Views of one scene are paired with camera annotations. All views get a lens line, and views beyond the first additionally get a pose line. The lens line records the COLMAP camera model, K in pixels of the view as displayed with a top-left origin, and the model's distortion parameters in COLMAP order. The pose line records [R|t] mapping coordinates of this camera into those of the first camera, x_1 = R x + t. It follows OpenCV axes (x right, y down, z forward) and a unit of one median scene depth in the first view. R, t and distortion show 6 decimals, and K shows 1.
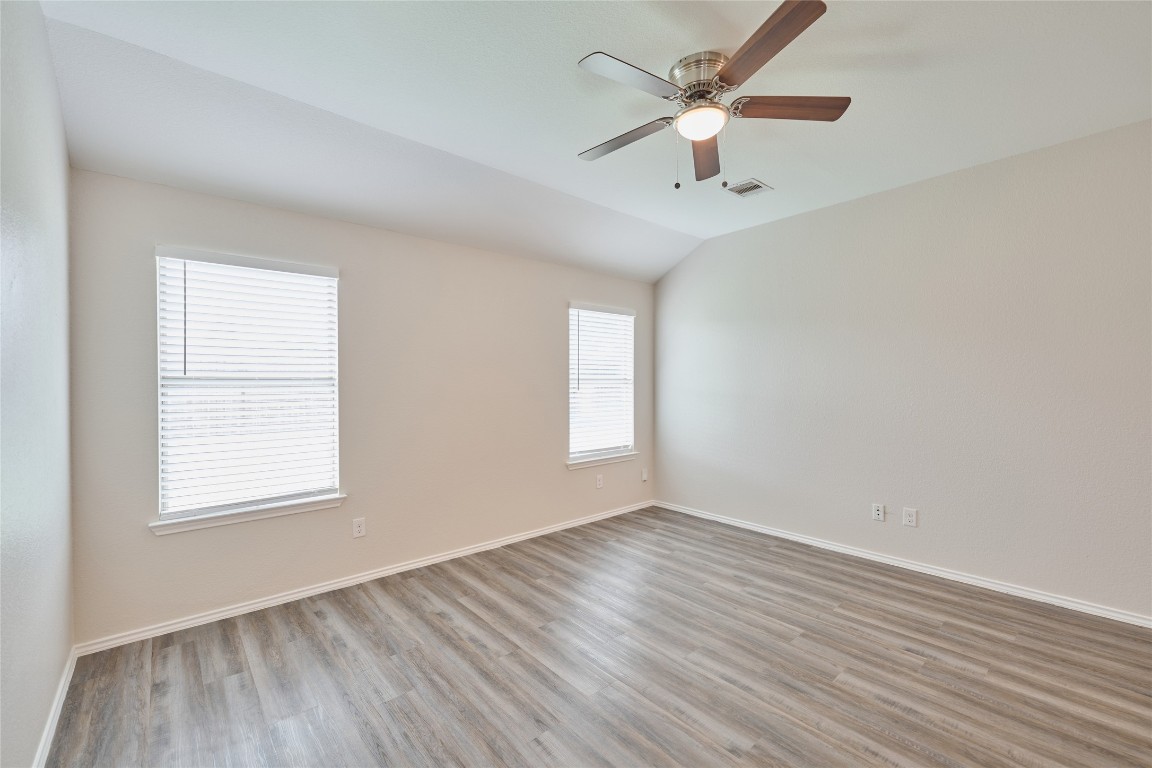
lens RADIAL K [[477.4, 0, 578.8], [0, 477.4, 385.0], [0, 0, 1]] dist [-0.000589, -0.000186]
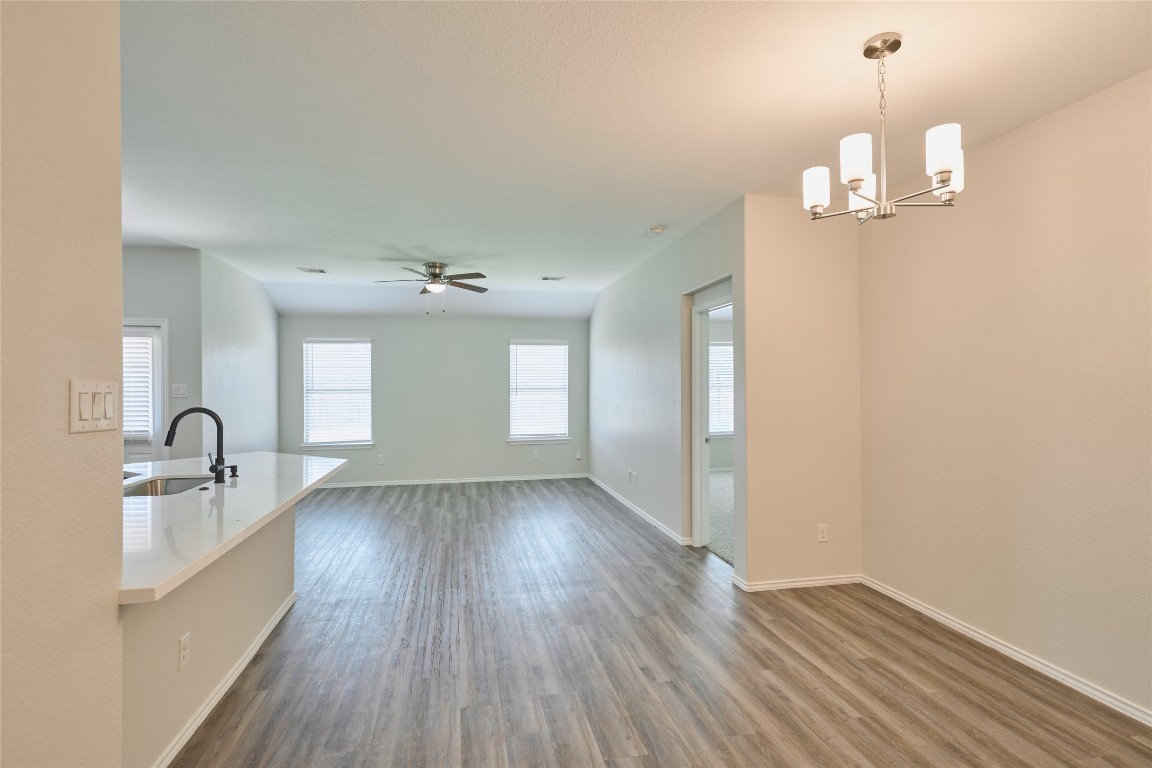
lens RADIAL K [[567.6, 0, 580.0], [0, 567.6, 382.2], [0, 0, 1]] dist [0.000176, 0.000060]
pose [[0.876740, -0.001067, -0.480963, 1.571450], [-0.001472, 0.999987, -0.004902, -0.036170], [0.480962, 0.005006, 0.876727, -0.807526]]
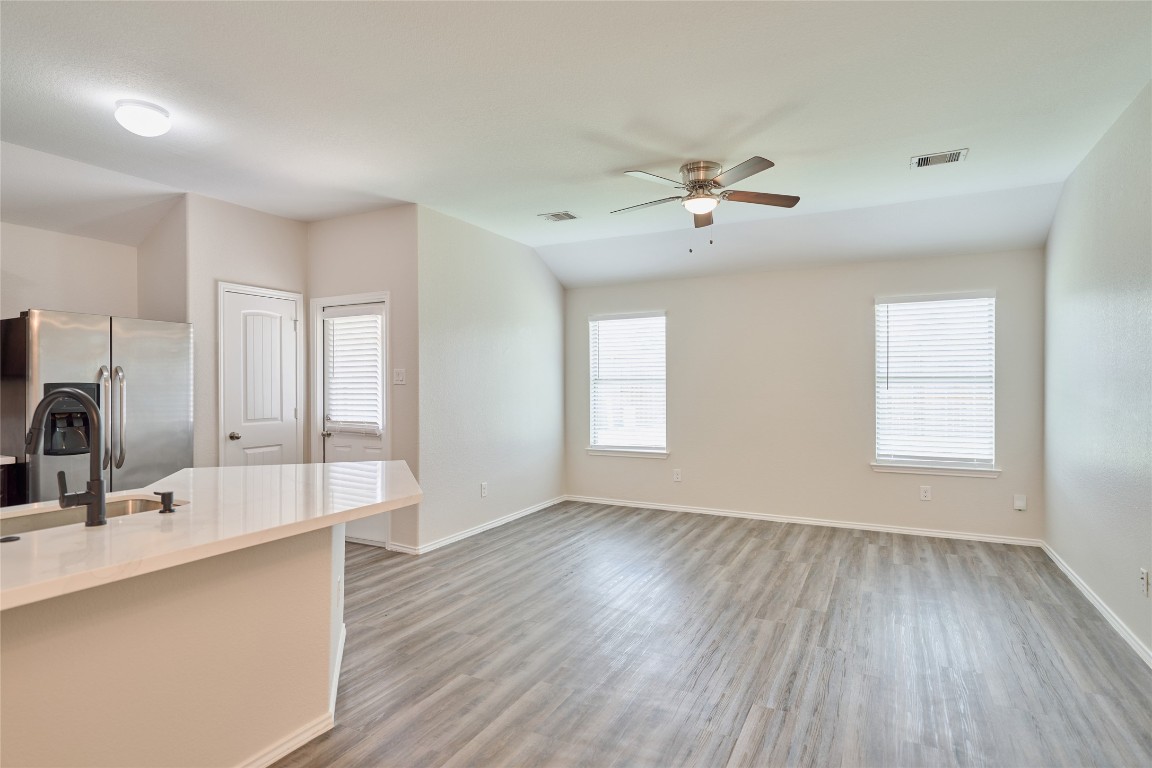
lens RADIAL K [[597.5, 0, 576.8], [0, 597.5, 386.3], [0, 0, 1]] dist [0.002349, 0.000154]
pose [[0.368827, 0.007406, -0.929469, 1.249624], [-0.002249, 0.999972, 0.007075, -0.003321], [0.929495, -0.000519, 0.368833, -0.017461]]
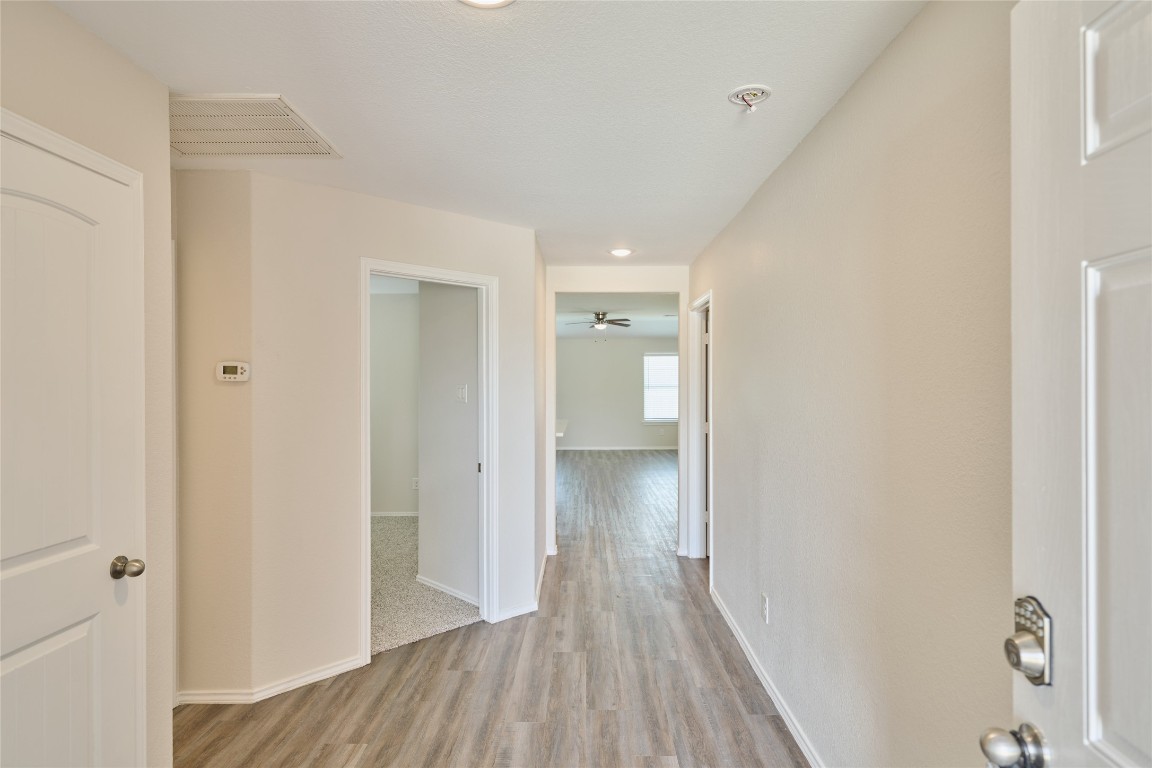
lens RADIAL K [[683.8, 0, 577.7], [0, 683.8, 384.3], [0, 0, 1]] dist [-0.003711, -0.000040]
pose [[0.753878, -0.000675, -0.657014, 2.740379], [0.002241, 0.999996, 0.001544, -0.039831], [0.657010, -0.002636, 0.753877, -2.462999]]
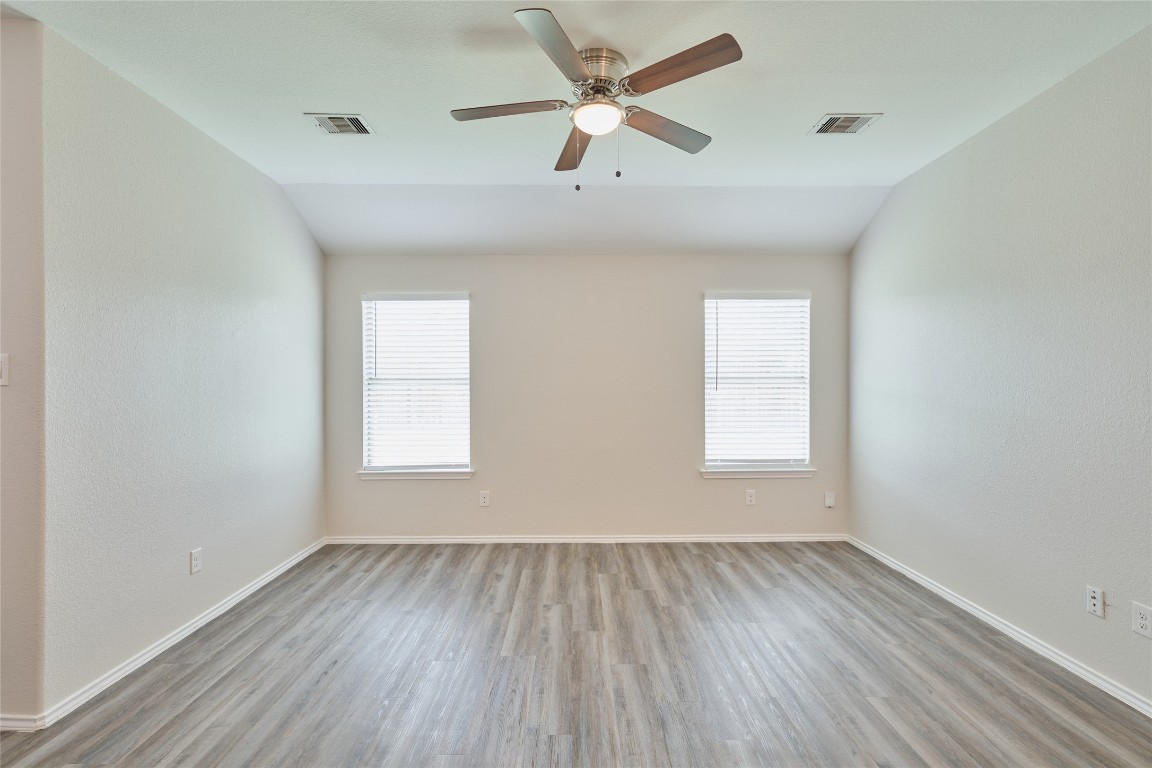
lens RADIAL K [[543.5, 0, 576.8], [0, 543.5, 385.3], [0, 0, 1]] dist [0.003736, -0.001503]
pose [[0.760082, 0.003321, -0.649818, 0.657415], [-0.003165, 0.999994, 0.001409, 0.001129], [0.649819, 0.000986, 0.760088, 0.082149]]
